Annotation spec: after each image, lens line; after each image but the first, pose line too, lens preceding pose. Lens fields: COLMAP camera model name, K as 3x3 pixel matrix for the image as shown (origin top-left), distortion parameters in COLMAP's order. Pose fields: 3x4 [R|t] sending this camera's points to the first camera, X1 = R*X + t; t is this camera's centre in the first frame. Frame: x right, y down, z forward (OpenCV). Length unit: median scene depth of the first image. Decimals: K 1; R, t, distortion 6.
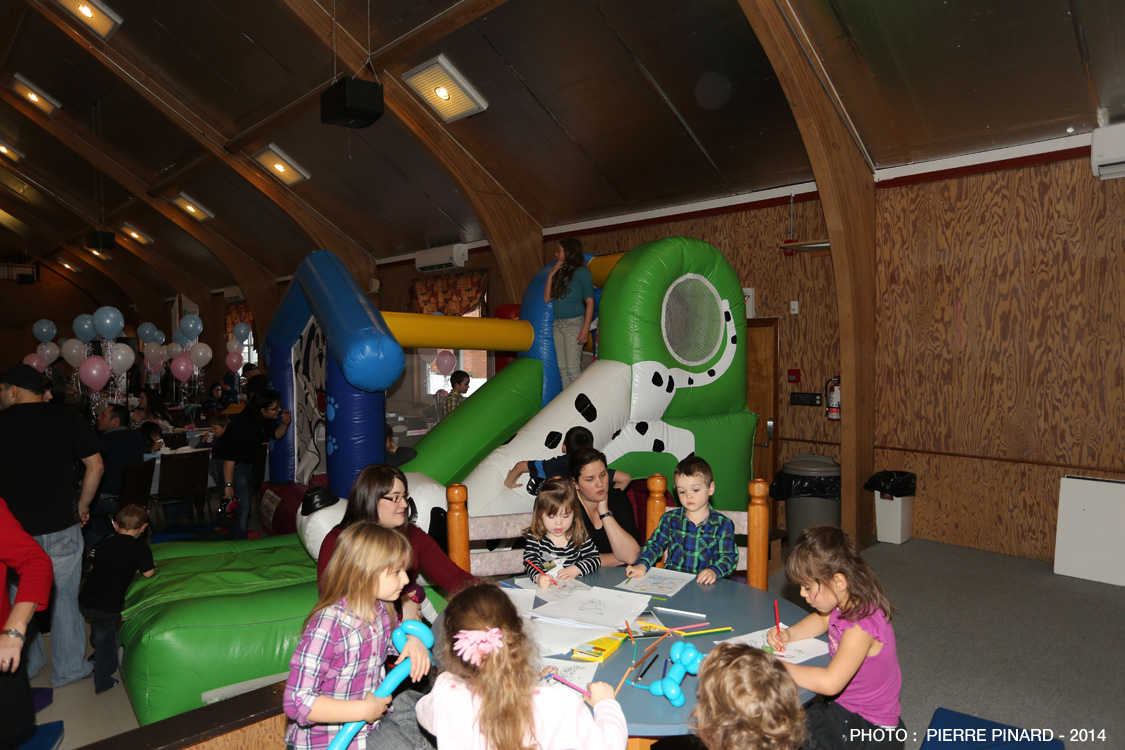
lens RADIAL K [[739.8, 0, 559.3], [0, 739.8, 372.9], [0, 0, 1]] dist [-0.065040, 0.069307]
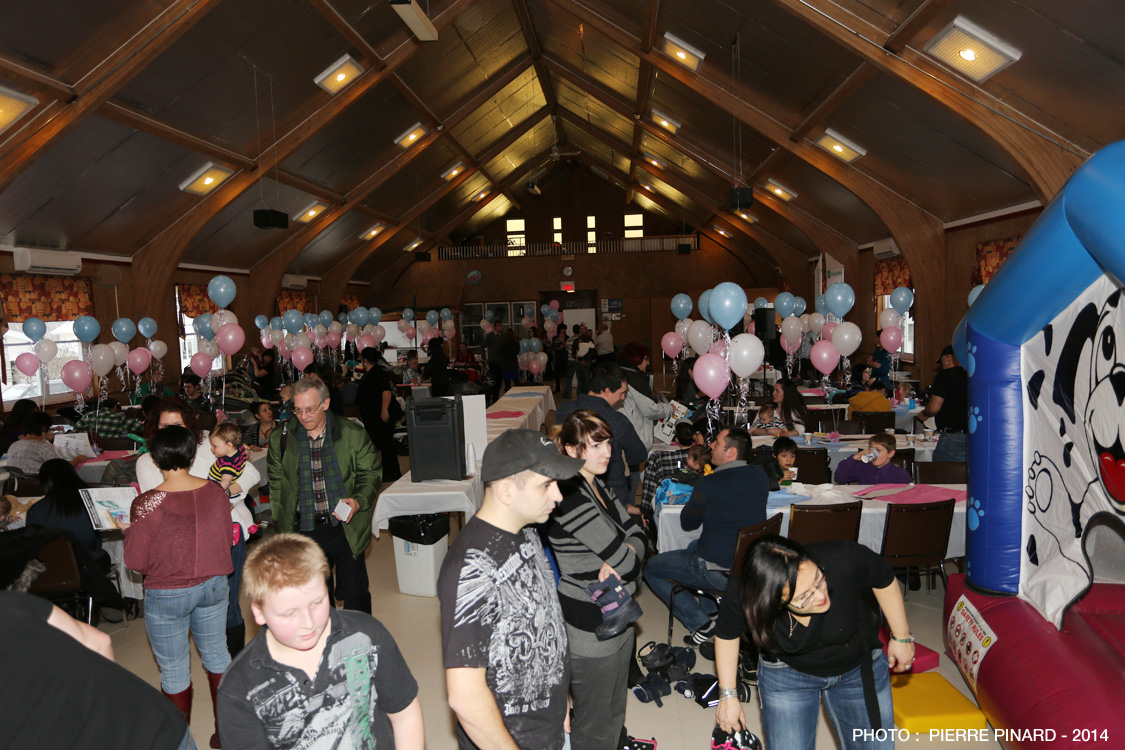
lens RADIAL K [[739.8, 0, 559.3], [0, 739.8, 372.9], [0, 0, 1]] dist [-0.065040, 0.069307]
pose [[0.680788, 0.045481, -0.731067, -0.109071], [0.000461, 0.998044, 0.062520, -0.025122], [0.732480, -0.042900, 0.679435, 0.208039]]
